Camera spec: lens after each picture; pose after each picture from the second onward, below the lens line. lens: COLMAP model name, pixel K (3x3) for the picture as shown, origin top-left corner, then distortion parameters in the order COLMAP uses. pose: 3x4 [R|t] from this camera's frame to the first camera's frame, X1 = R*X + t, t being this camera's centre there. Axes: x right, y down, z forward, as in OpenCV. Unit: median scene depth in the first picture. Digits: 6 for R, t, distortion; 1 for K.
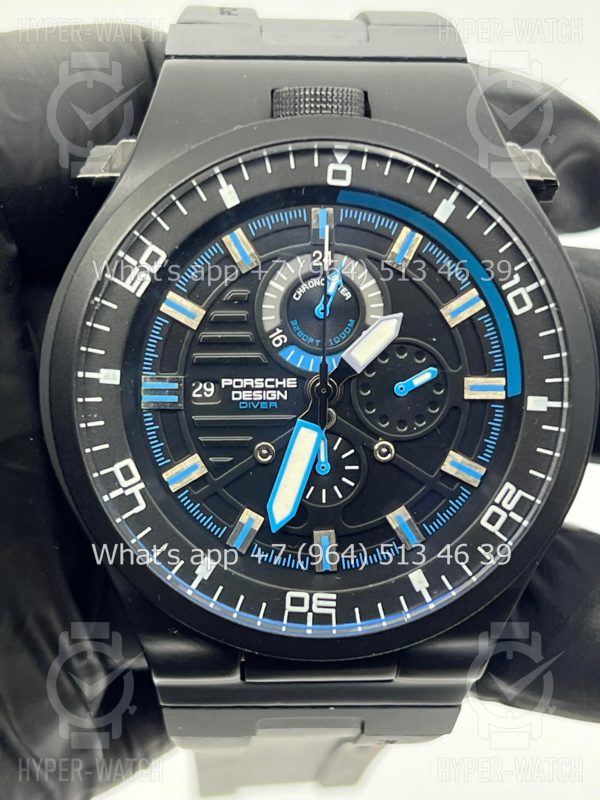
lens RADIAL K [[1869.1, 0, 308.2], [0, 1869.1, 403.6], [0, 0, 1]] dist [0.289716, 0.000000]
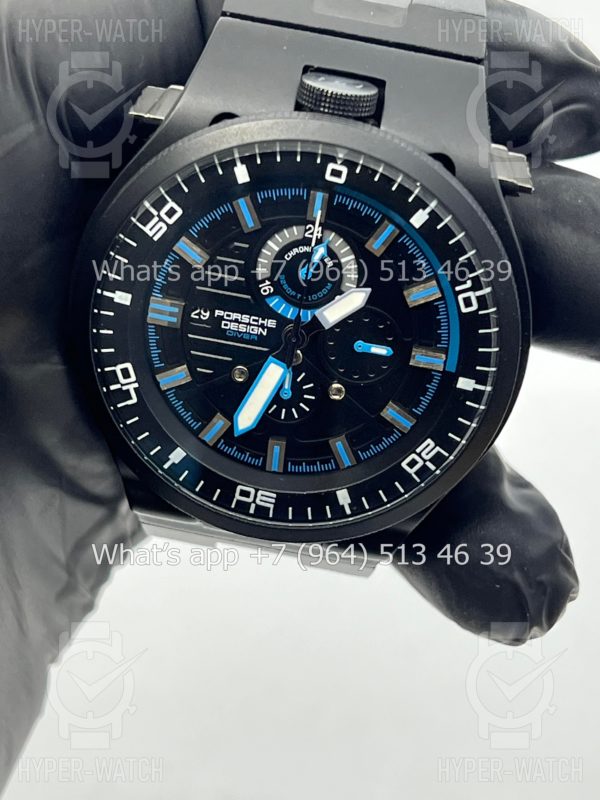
lens RADIAL K [[1869.1, 0, 296.5], [0, 1869.1, 393.5], [0, 0, 1]] dist [0.289716, 0.000000]
pose [[0.975166, 0.206652, -0.079659, 0.113018], [-0.170435, 0.929903, 0.325932, -0.368061], [0.141430, -0.304262, 0.942031, -0.152290]]
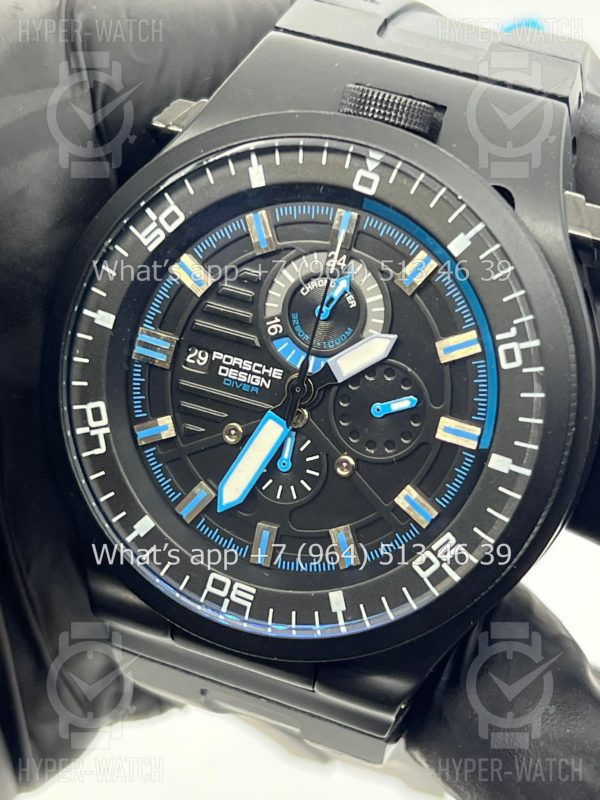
lens RADIAL K [[1869.1, 0, 311.8], [0, 1869.1, 415.5], [0, 0, 1]] dist [0.289716, 0.000000]
pose [[0.913779, 0.275634, -0.298385, 0.313163], [-0.266133, 0.961177, 0.072882, -0.067672], [0.306890, 0.012812, 0.951659, 0.057213]]
